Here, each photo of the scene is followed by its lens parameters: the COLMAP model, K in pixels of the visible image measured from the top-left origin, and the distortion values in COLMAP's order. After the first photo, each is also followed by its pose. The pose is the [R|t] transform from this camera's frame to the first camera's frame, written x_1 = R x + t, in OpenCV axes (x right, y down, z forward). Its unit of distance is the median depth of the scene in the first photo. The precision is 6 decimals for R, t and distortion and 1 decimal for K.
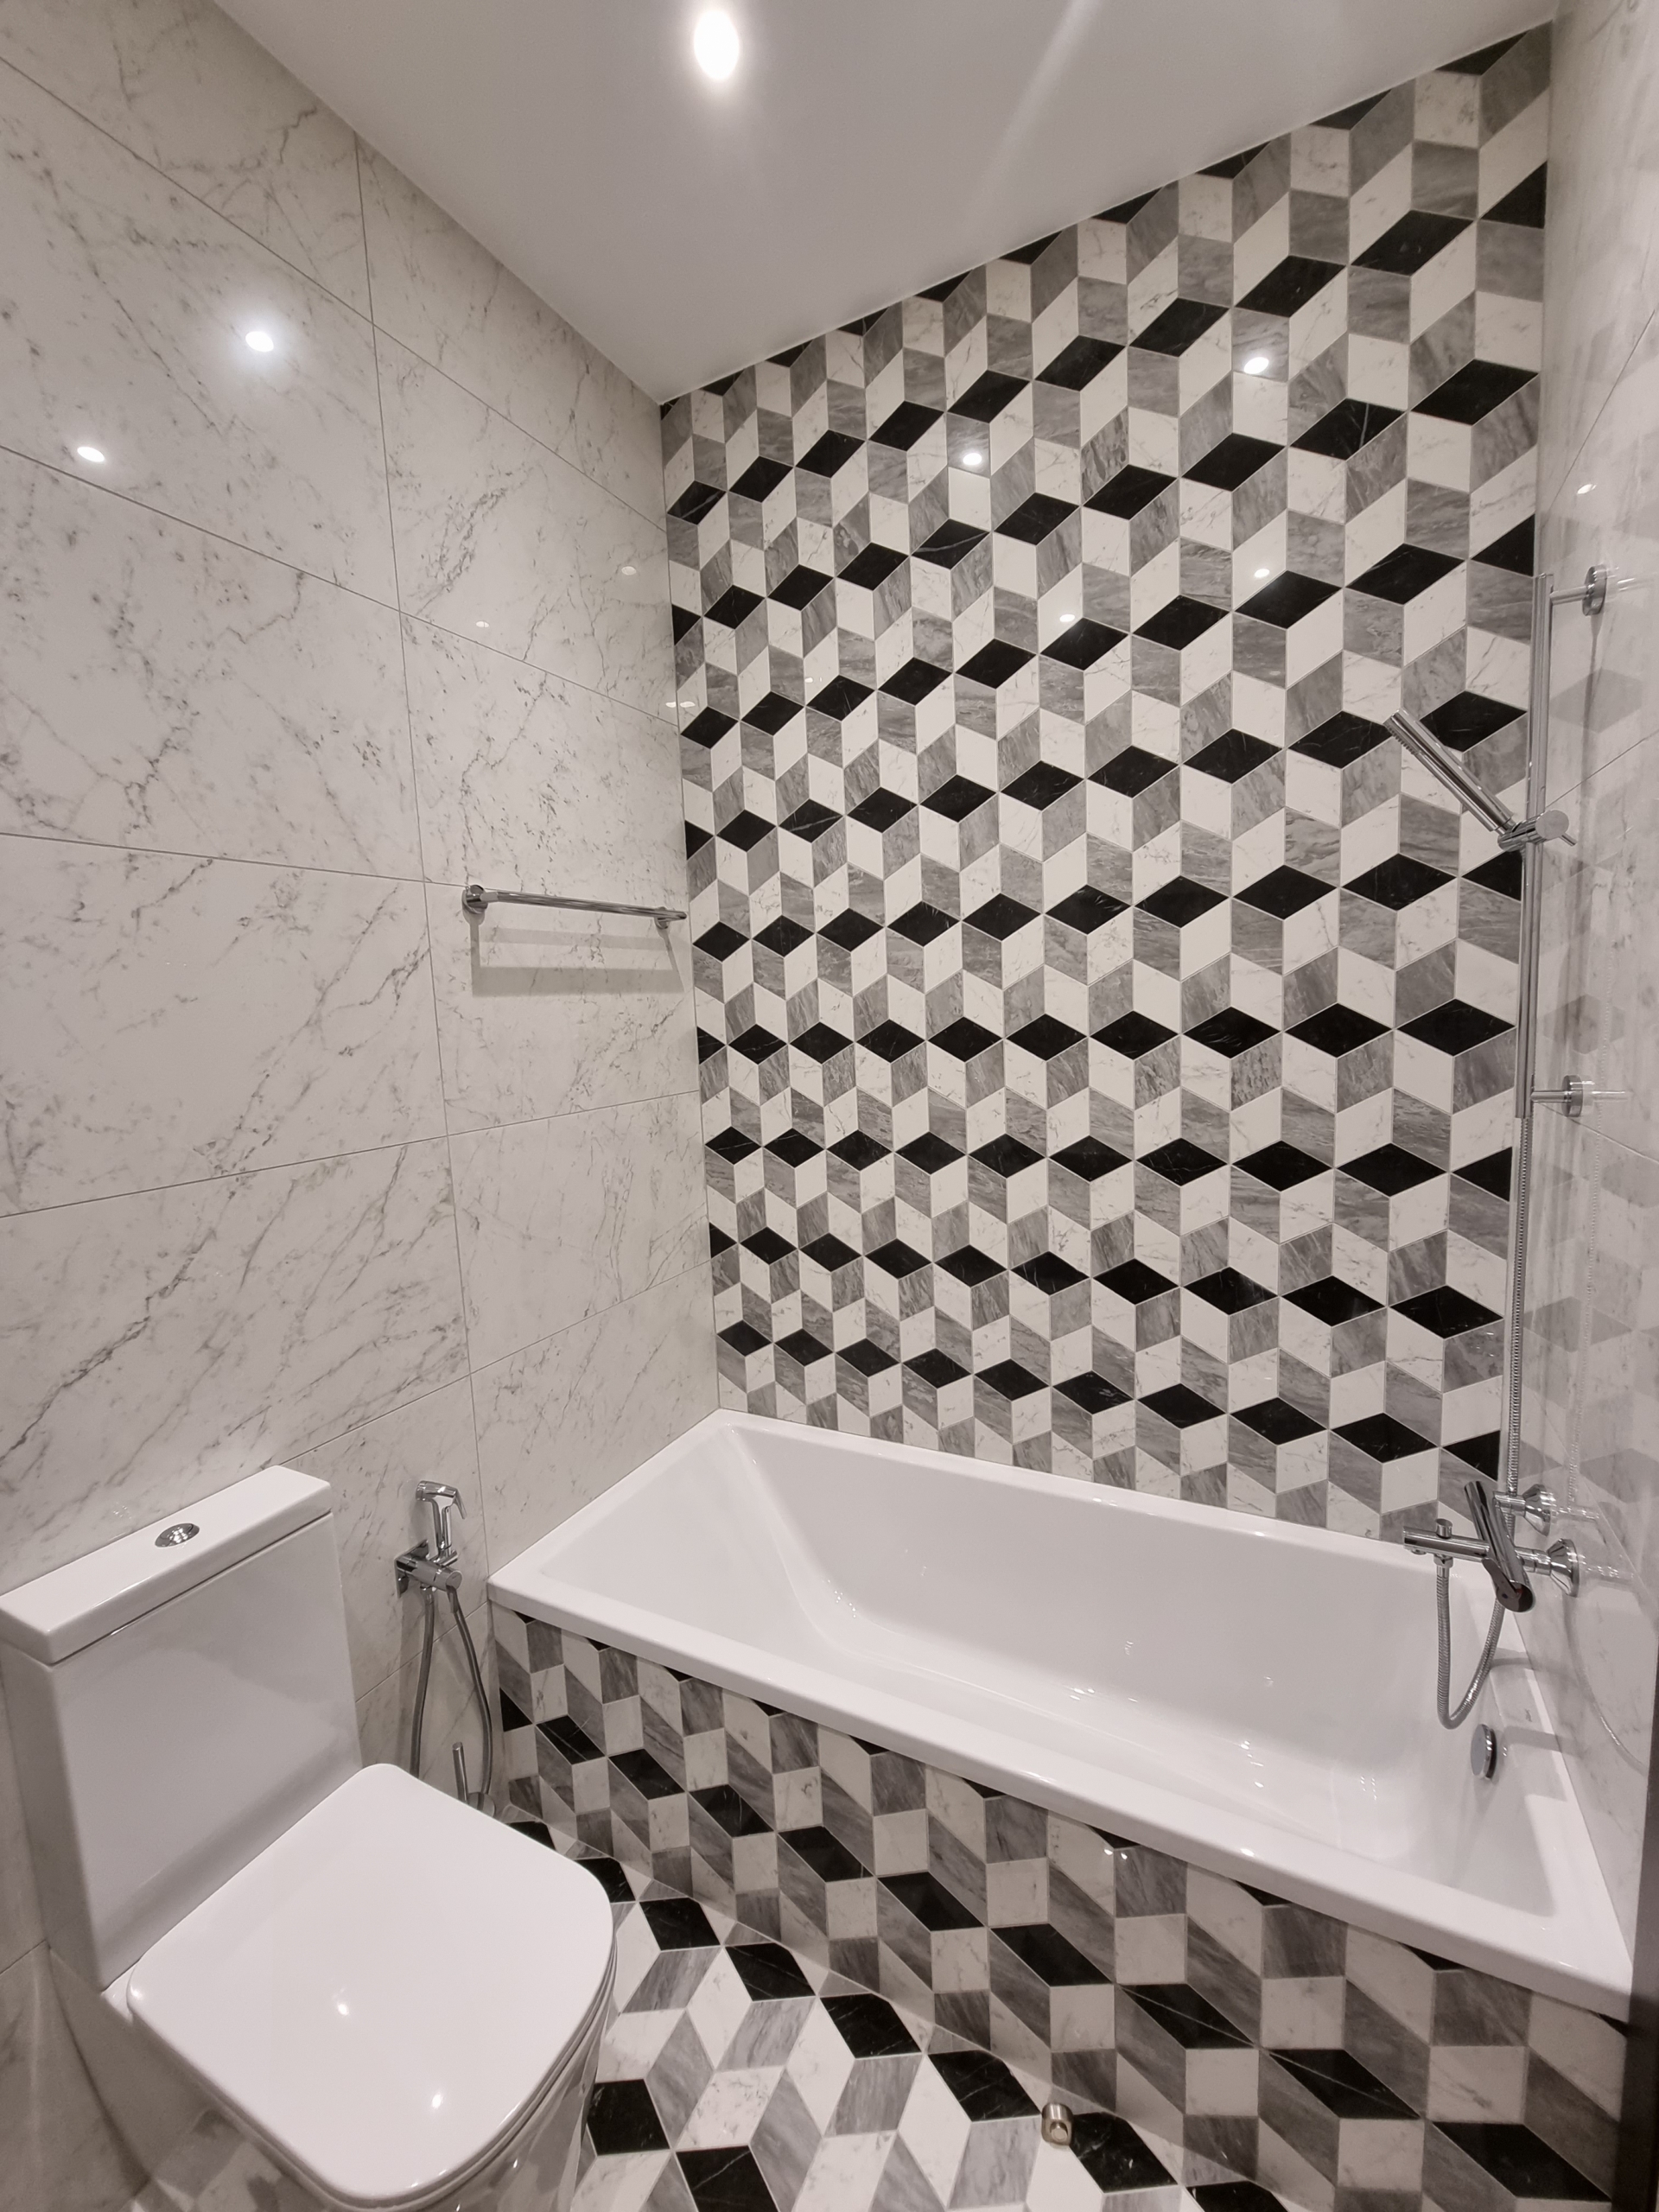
lens RADIAL K [[903.0, 0, 823.8], [0, 903.0, 1104.4], [0, 0, 1]] dist [-0.001563, -0.000013]
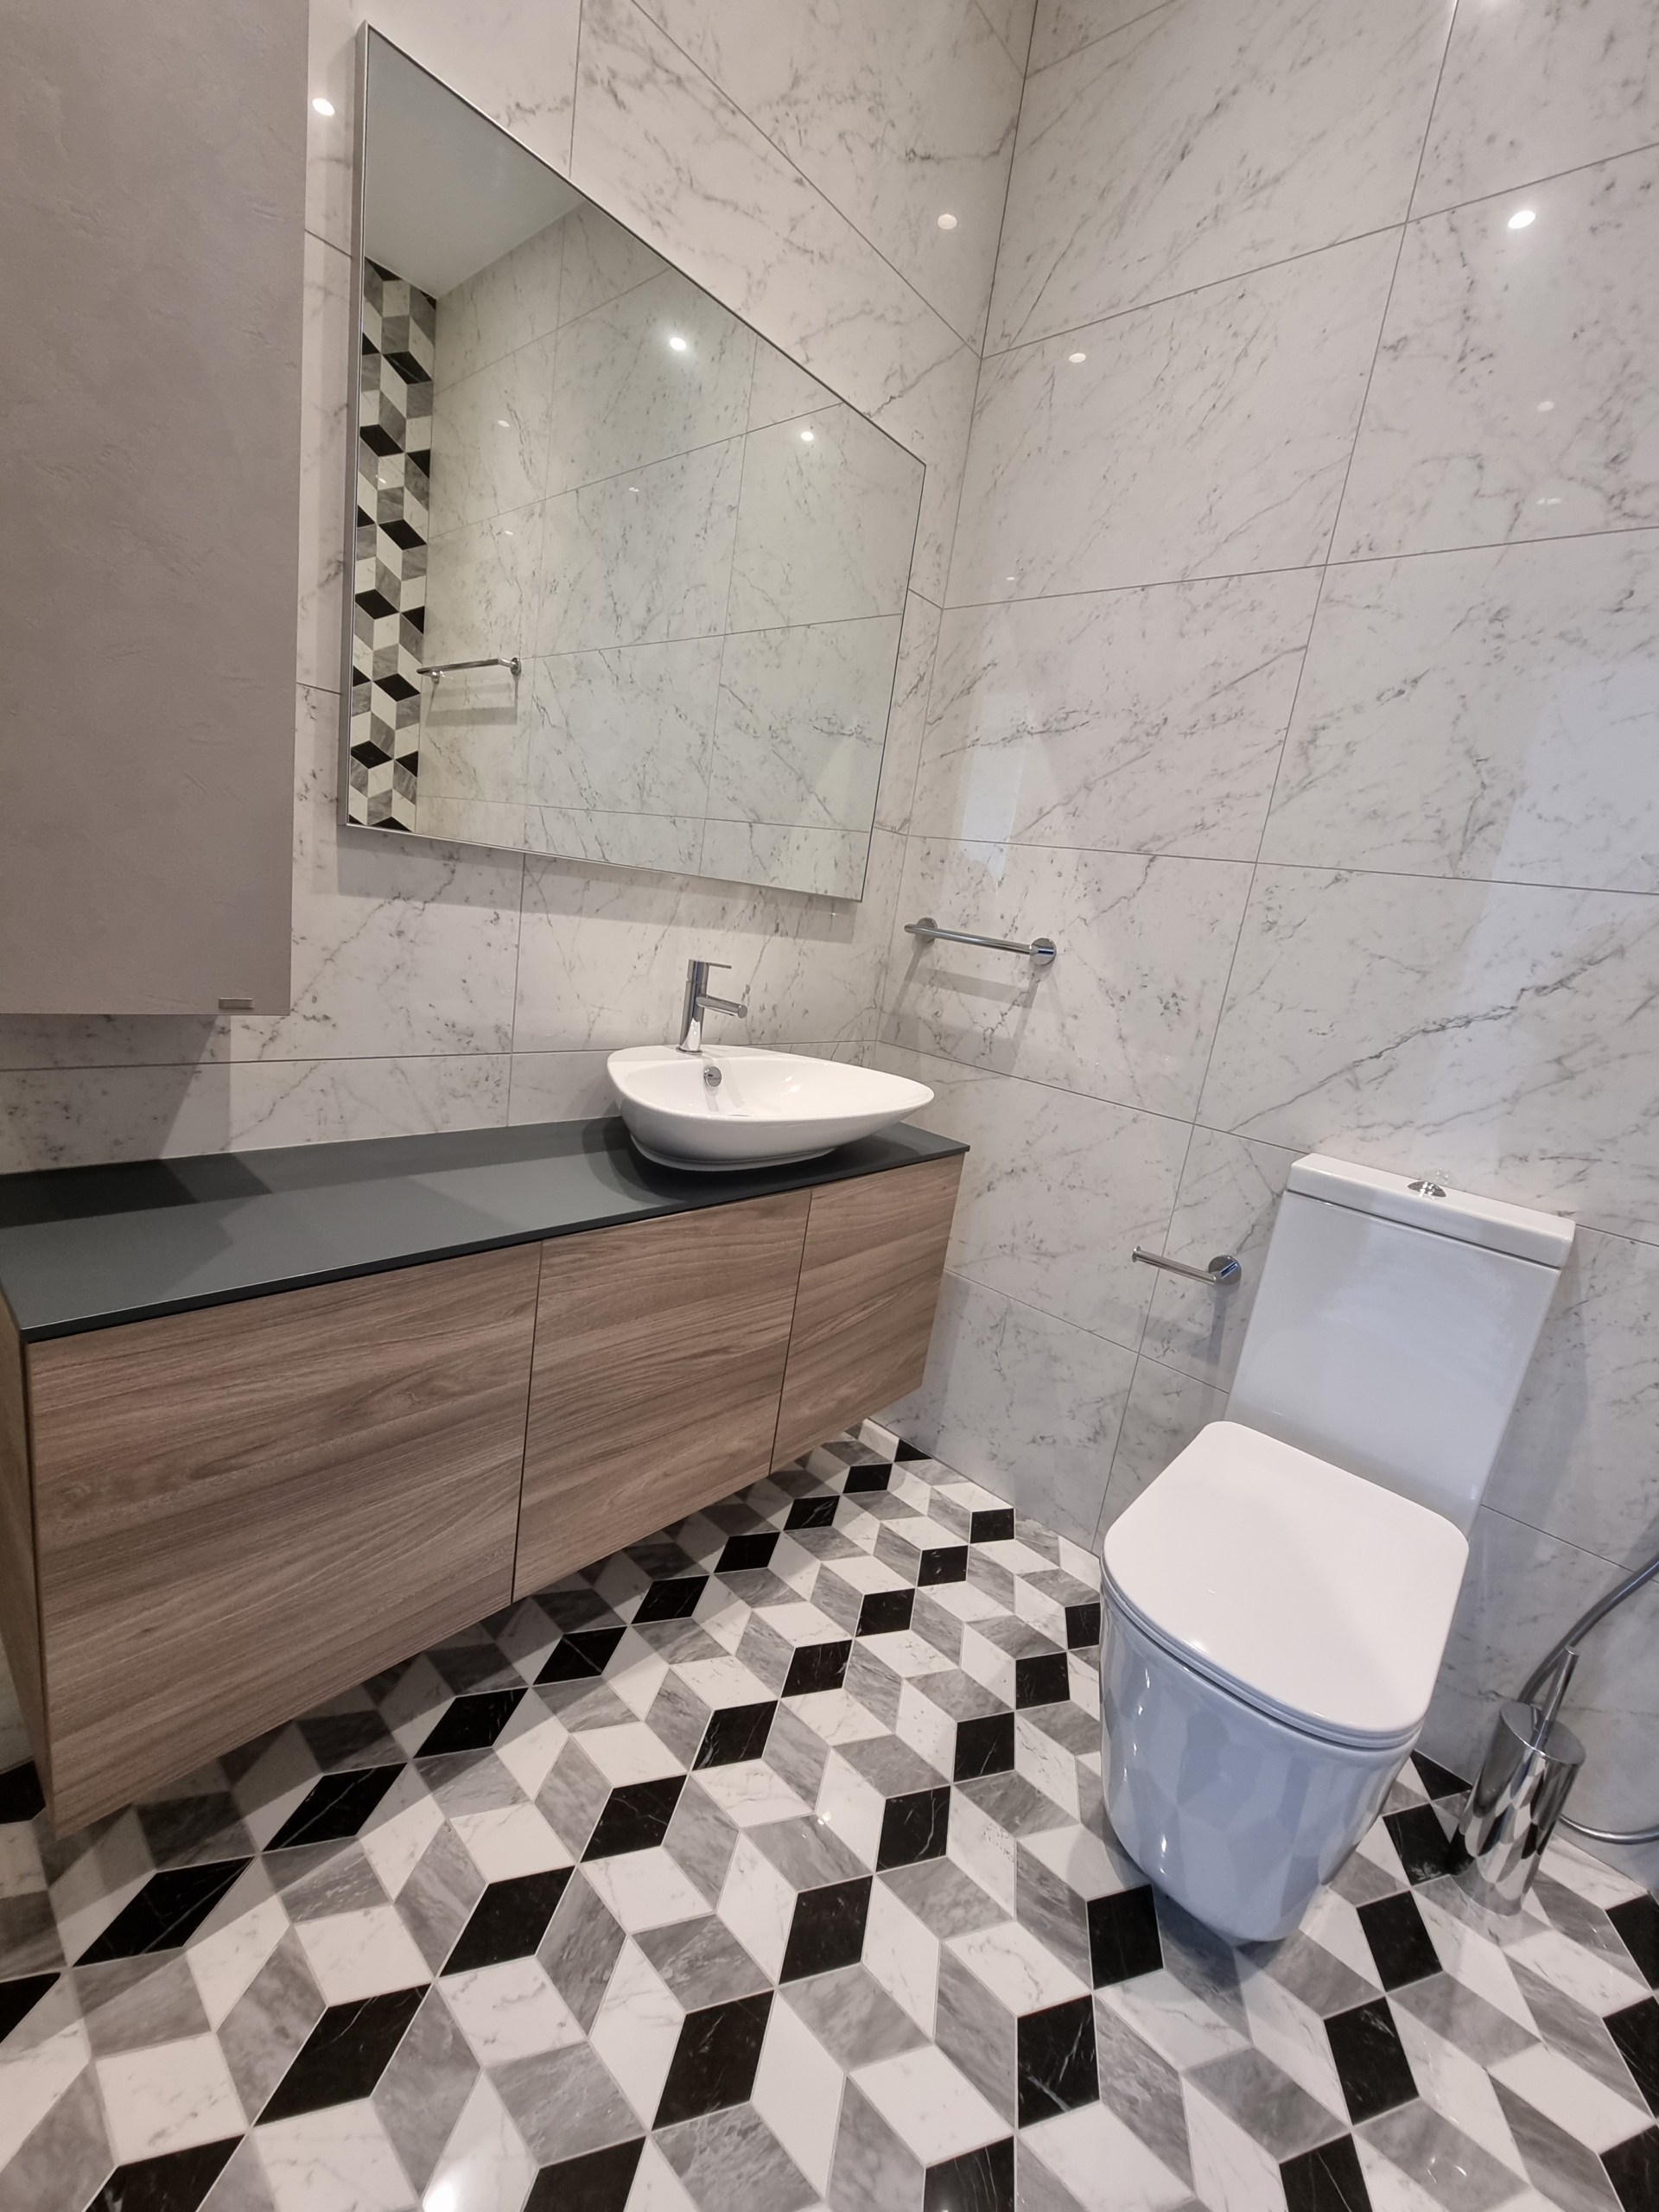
lens RADIAL K [[903.0, 0, 824.8], [0, 903.0, 1111.4], [0, 0, 1]] dist [-0.001563, -0.000013]
pose [[-0.258856, 0.224212, -0.939533, 0.522651], [-0.233498, 0.929313, 0.286106, 0.252105], [0.937268, 0.293440, -0.188205, 0.504244]]
